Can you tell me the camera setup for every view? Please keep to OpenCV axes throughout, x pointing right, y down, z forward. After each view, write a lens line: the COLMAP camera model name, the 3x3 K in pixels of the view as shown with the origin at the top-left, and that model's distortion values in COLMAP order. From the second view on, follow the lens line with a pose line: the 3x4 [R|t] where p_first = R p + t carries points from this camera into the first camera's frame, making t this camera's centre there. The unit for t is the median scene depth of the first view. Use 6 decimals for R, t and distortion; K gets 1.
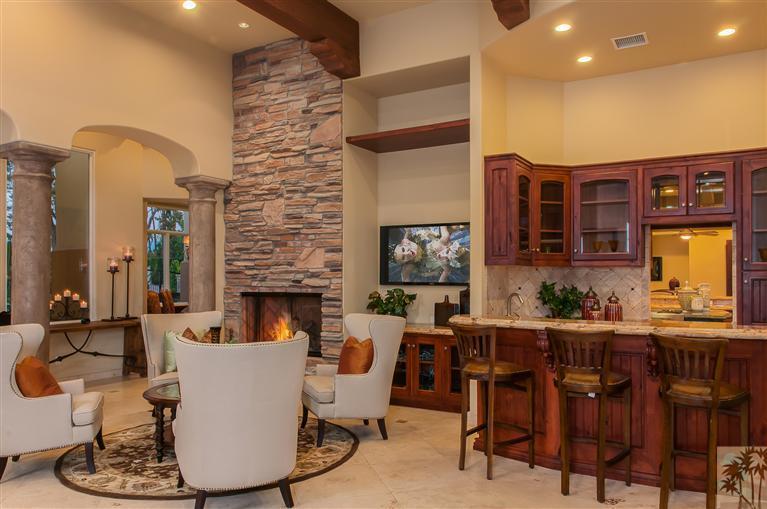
lens RADIAL K [[583.1, 0, 384.5], [0, 583.1, 266.7], [0, 0, 1]] dist [0.034003, -0.039527]
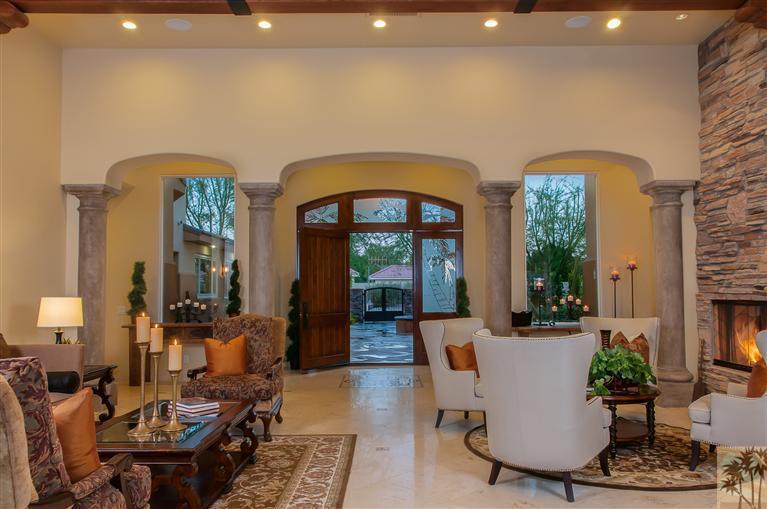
lens RADIAL K [[583.1, 0, 384.5], [0, 583.1, 266.7], [0, 0, 1]] dist [0.034003, -0.039527]
pose [[0.508231, -0.031853, -0.860631, 0.294140], [0.015289, 0.999492, -0.027964, 0.010304], [0.861085, 0.001054, 0.508460, 0.096138]]
